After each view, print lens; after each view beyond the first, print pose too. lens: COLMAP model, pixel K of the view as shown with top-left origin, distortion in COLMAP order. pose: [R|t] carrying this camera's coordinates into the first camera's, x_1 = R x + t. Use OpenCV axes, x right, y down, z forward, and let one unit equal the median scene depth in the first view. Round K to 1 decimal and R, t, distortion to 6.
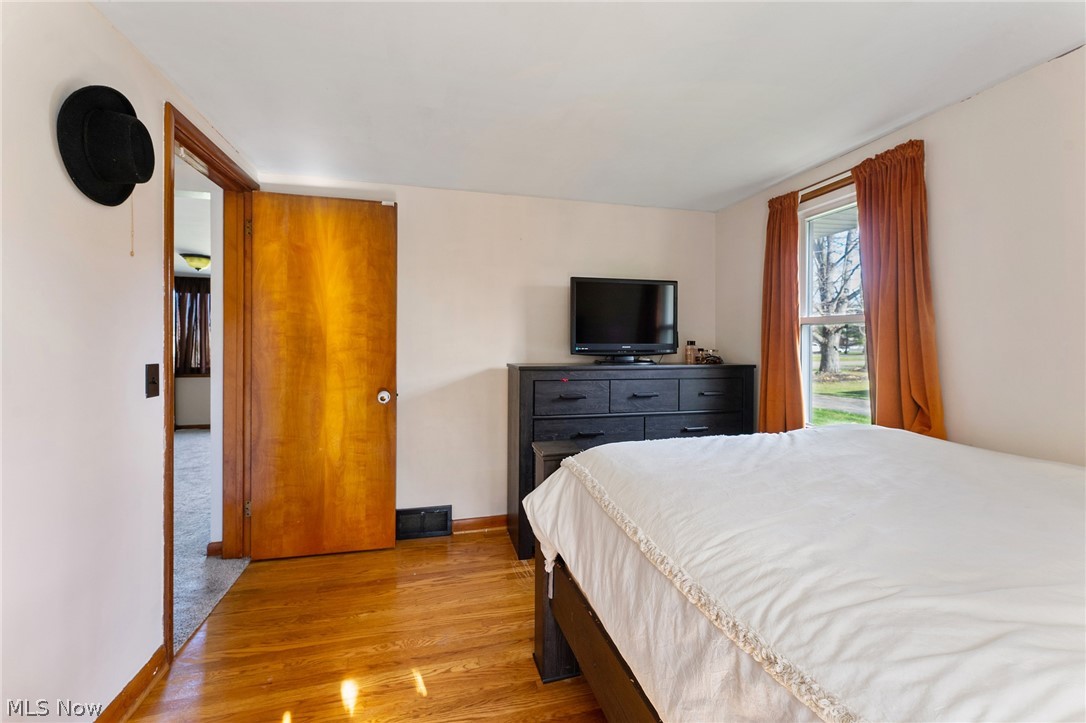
lens RADIAL K [[443.8, 0, 540.1], [0, 443.8, 344.0], [0, 0, 1]] dist [0.000394, -0.000015]
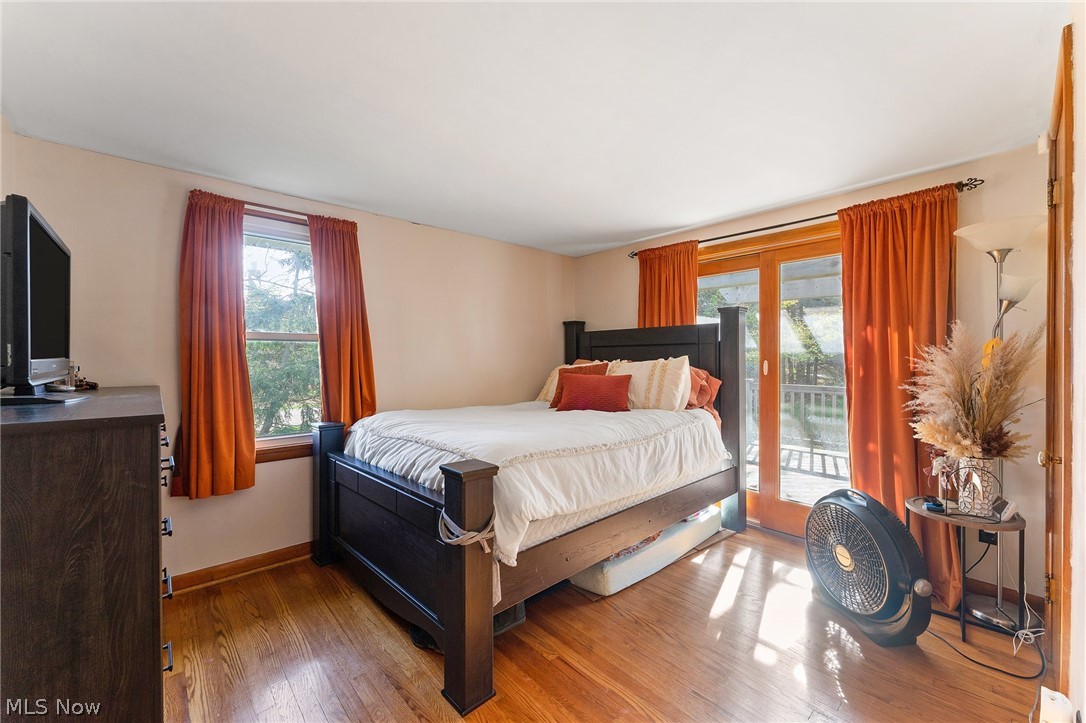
lens RADIAL K [[427.0, 0, 543.0], [0, 427.0, 361.5], [0, 0, 1]] dist [0.000086, -0.000031]
pose [[-0.474529, -0.008157, 0.880202, -0.668047], [0.002602, 0.999940, 0.010669, -0.000588], [-0.880236, 0.007352, -0.474479, 1.020810]]
